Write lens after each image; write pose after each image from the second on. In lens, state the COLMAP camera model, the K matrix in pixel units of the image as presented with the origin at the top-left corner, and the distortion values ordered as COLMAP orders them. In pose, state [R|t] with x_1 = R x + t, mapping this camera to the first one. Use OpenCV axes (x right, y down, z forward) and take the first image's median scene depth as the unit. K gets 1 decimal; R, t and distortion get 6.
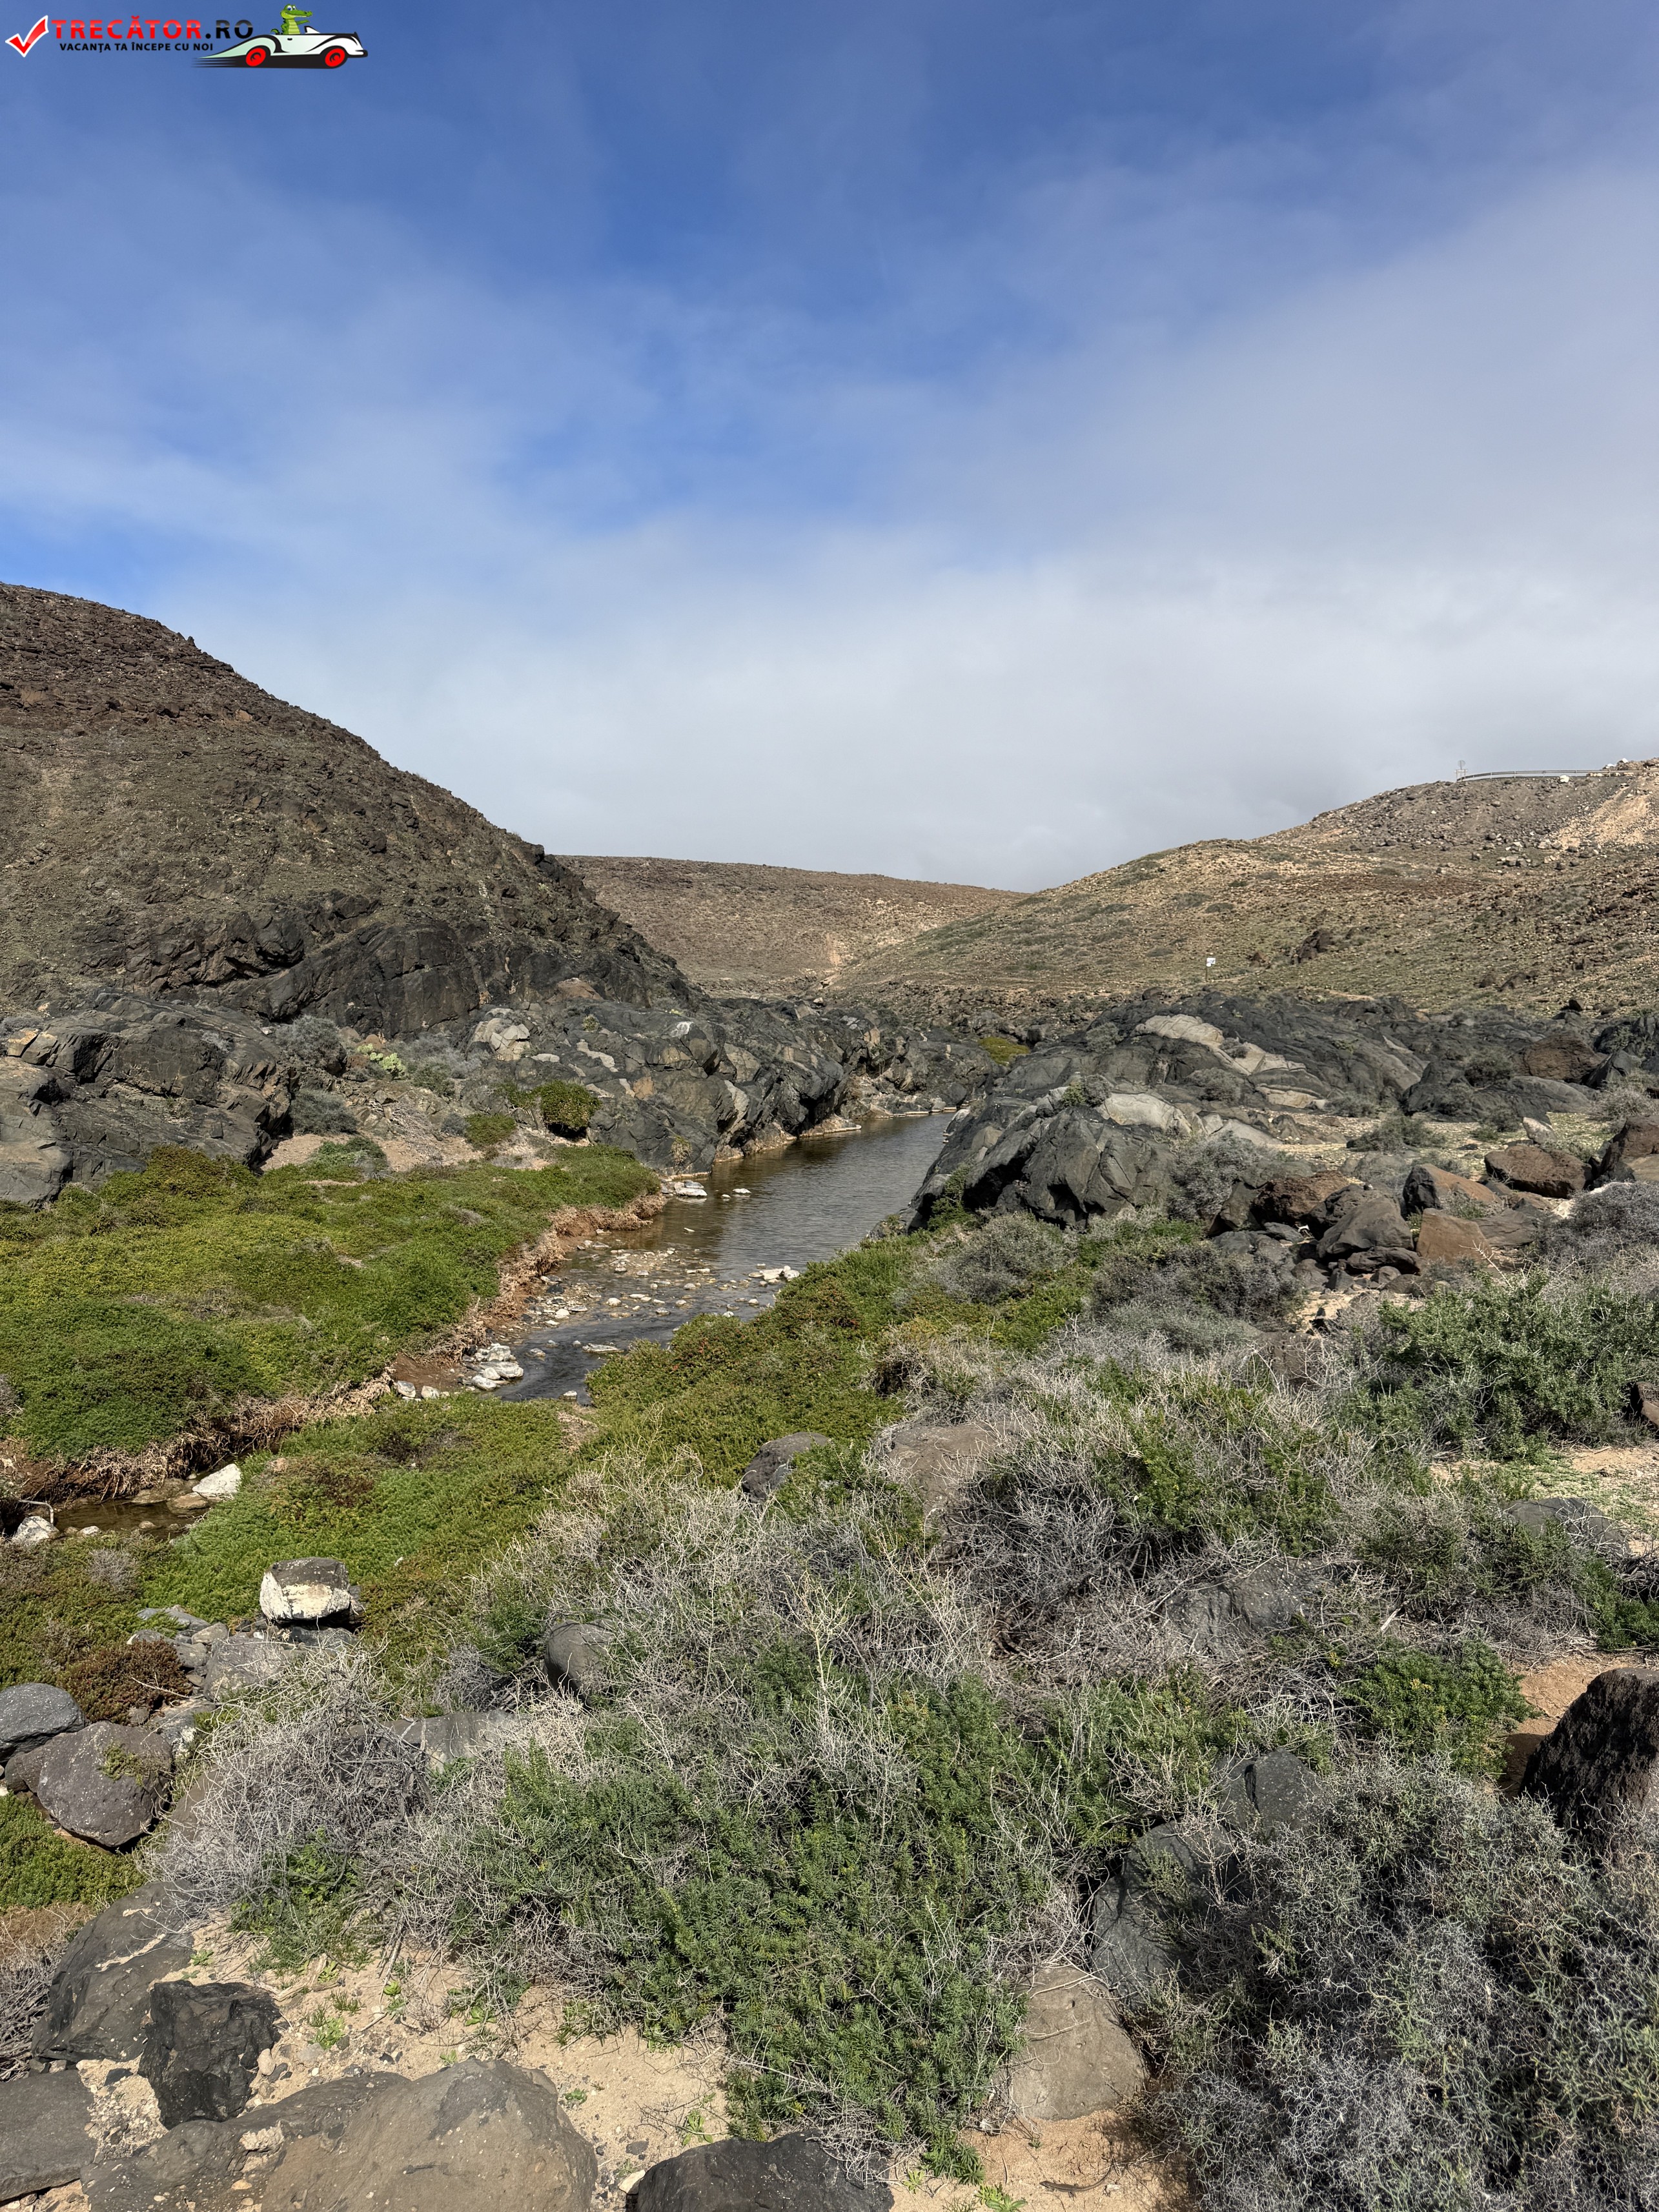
lens RADIAL K [[1560.0, 0, 829.5], [0, 1560.0, 1106.0], [0, 0, 1]] dist [0.172169, -0.356087]
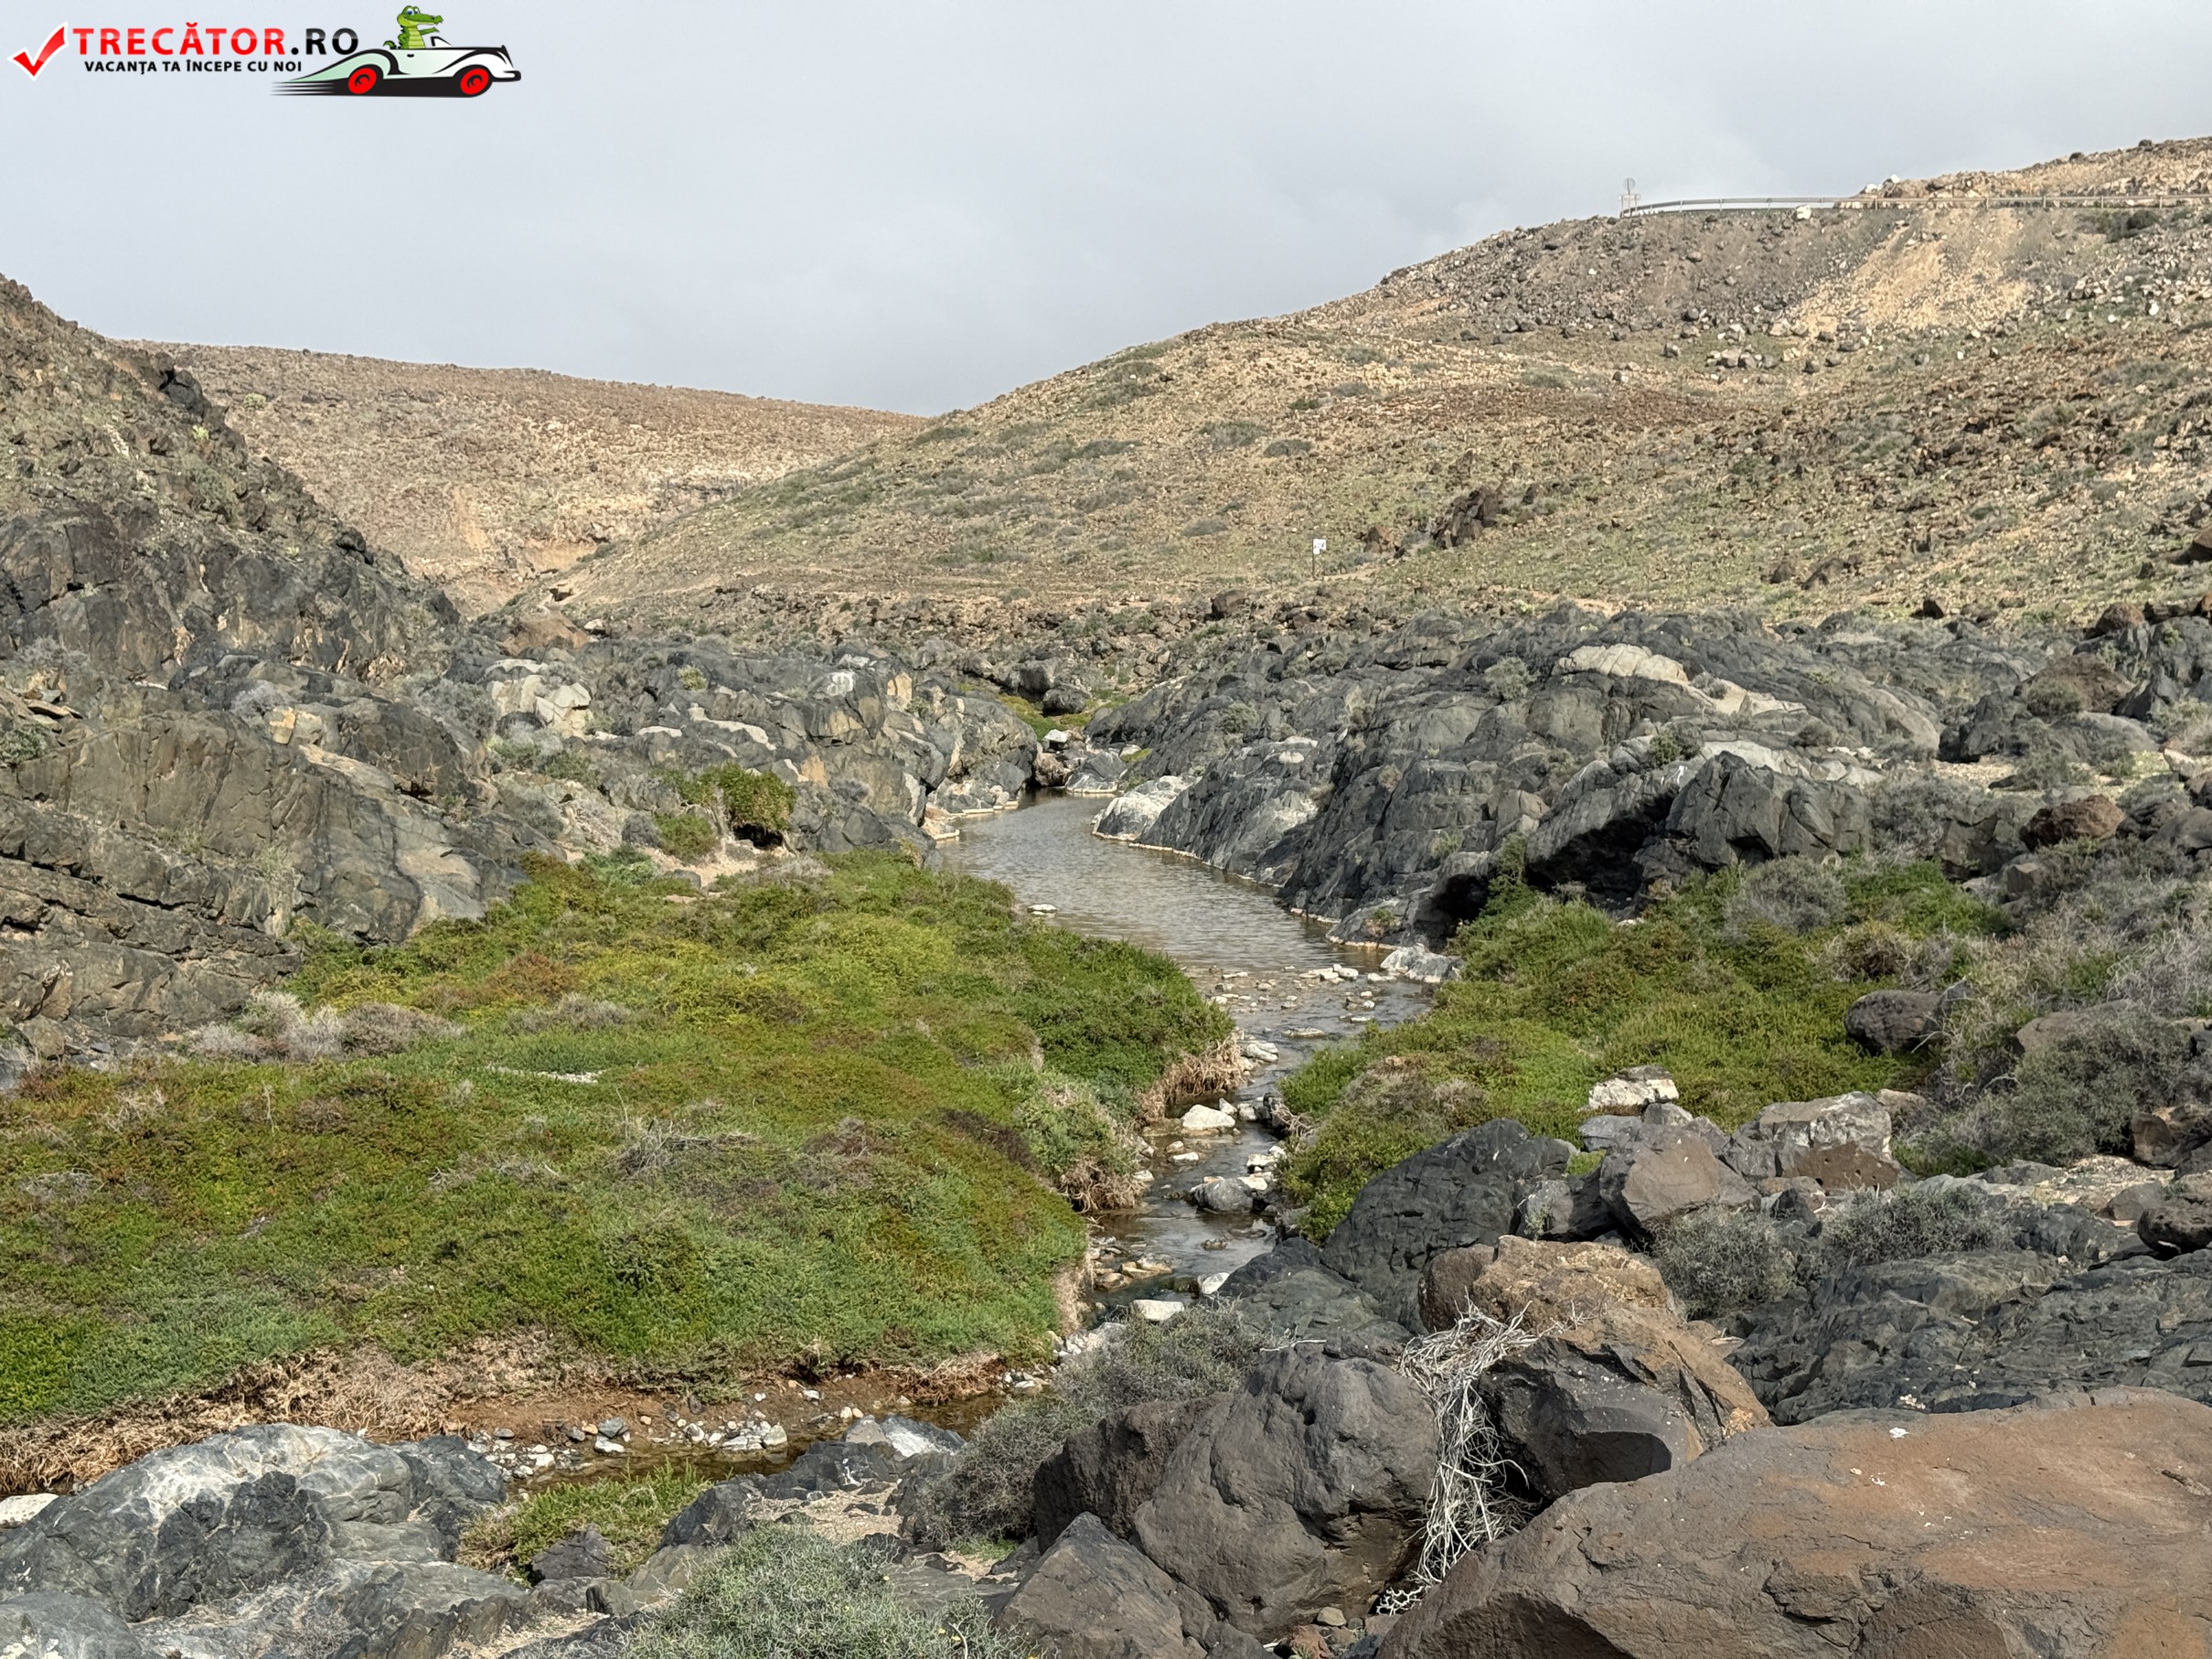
lens RADIAL K [[3105.4, 0, 1106.0], [0, 3105.4, 829.5], [0, 0, 1]] dist [0.164546, -0.103214]
pose [[0.973132, -0.040003, 0.226746, -0.099781], [0.039392, 0.999198, 0.007222, 0.002770], [-0.226853, 0.001904, 0.973927, -0.111313]]
